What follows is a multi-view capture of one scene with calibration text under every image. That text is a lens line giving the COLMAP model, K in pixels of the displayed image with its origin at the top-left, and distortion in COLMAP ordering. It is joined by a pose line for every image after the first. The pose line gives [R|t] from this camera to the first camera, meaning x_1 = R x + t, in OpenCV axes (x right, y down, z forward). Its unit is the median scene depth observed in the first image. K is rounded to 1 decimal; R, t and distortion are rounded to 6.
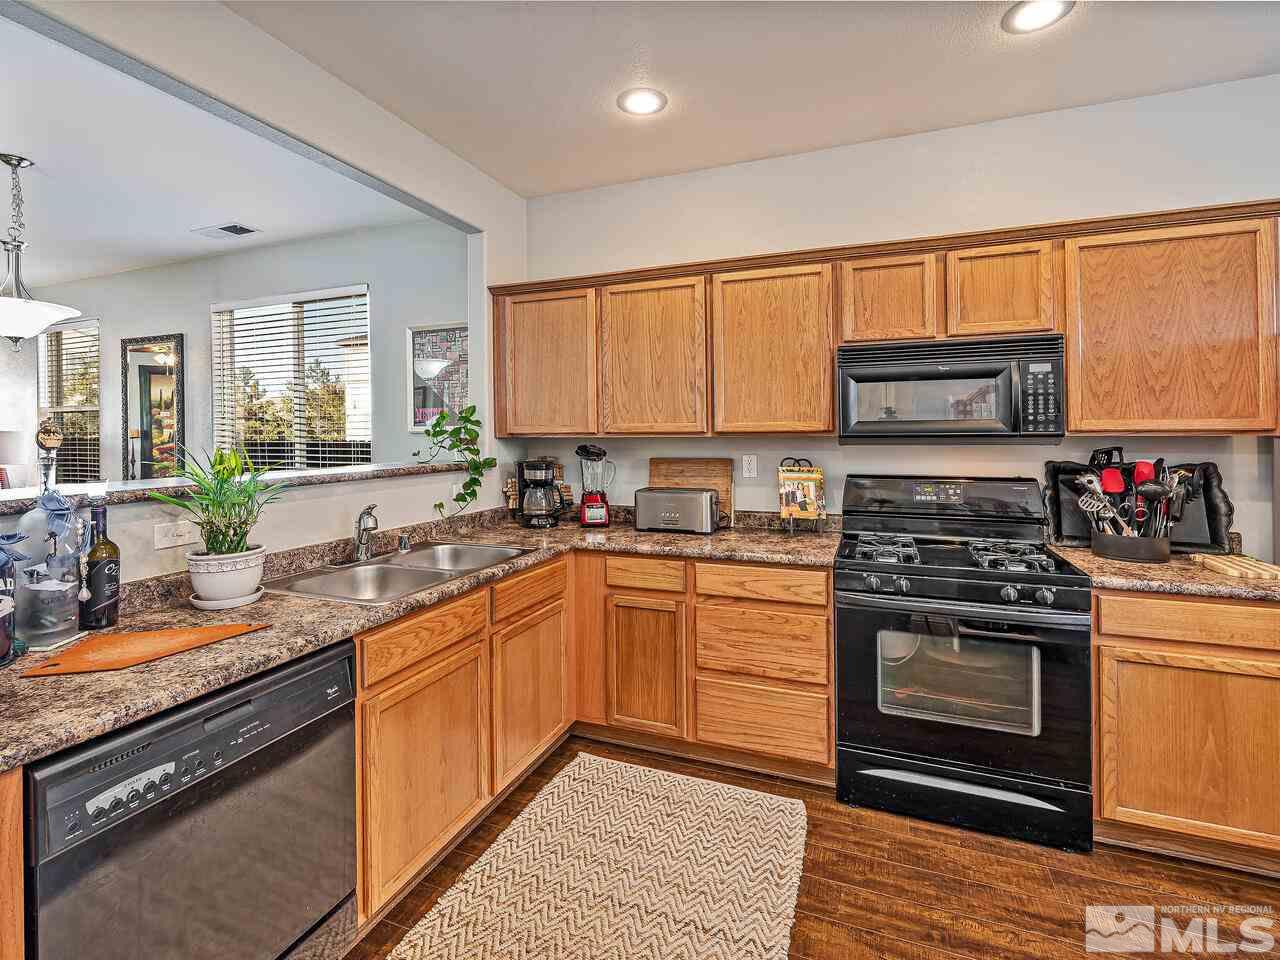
lens RADIAL K [[596.4, 0, 645.6], [0, 596.4, 481.4], [0, 0, 1]] dist [-0.006013, -0.000333]
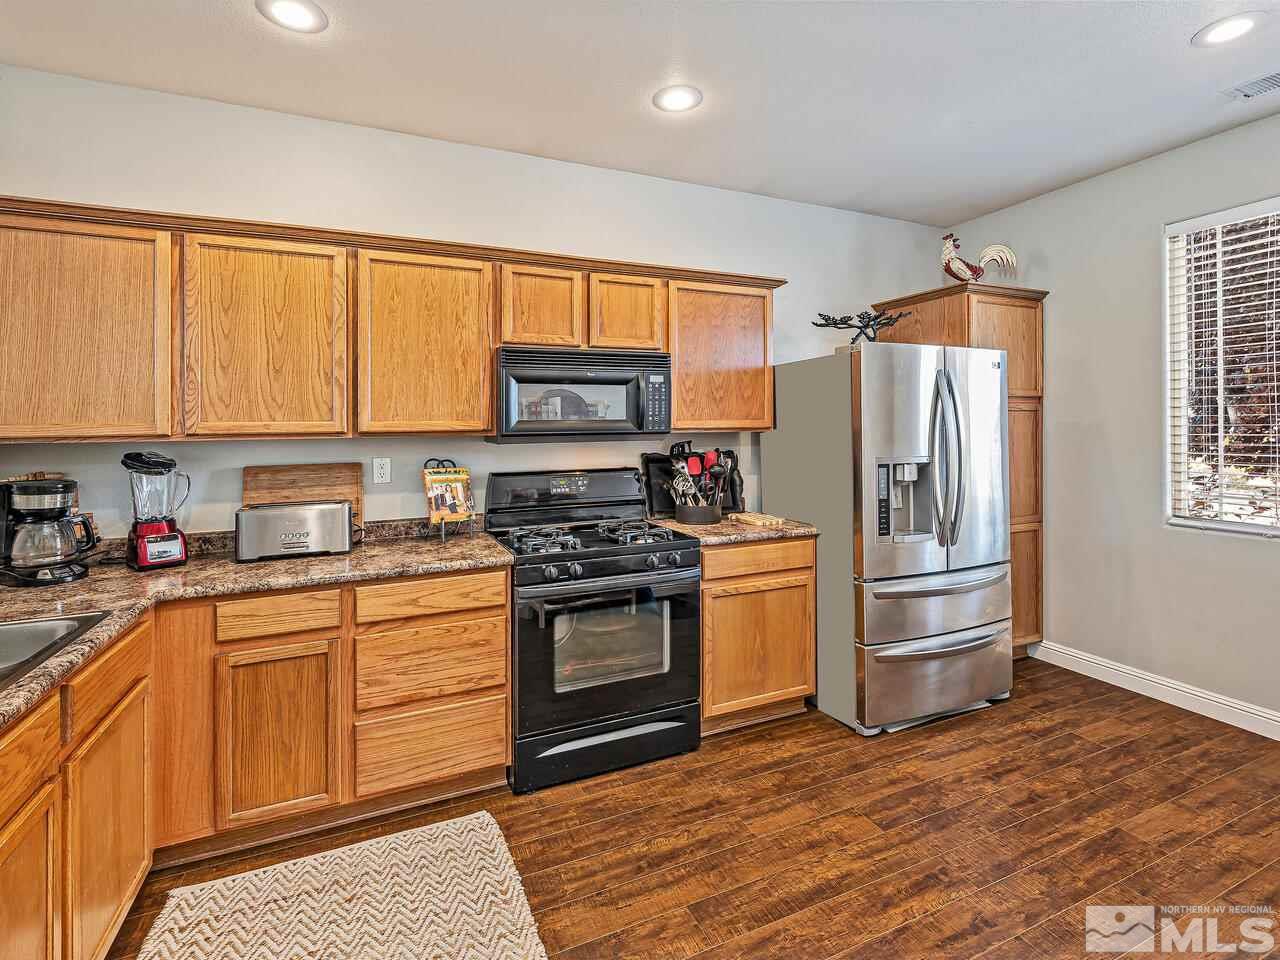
lens RADIAL K [[596.4, 0, 644.7], [0, 596.4, 473.8], [0, 0, 1]] dist [-0.006013, -0.000333]
pose [[0.704047, -0.056444, 0.707907, -0.219304], [0.066145, 0.997715, 0.013767, -0.008296], [-0.707066, 0.037132, 0.706172, 0.115154]]
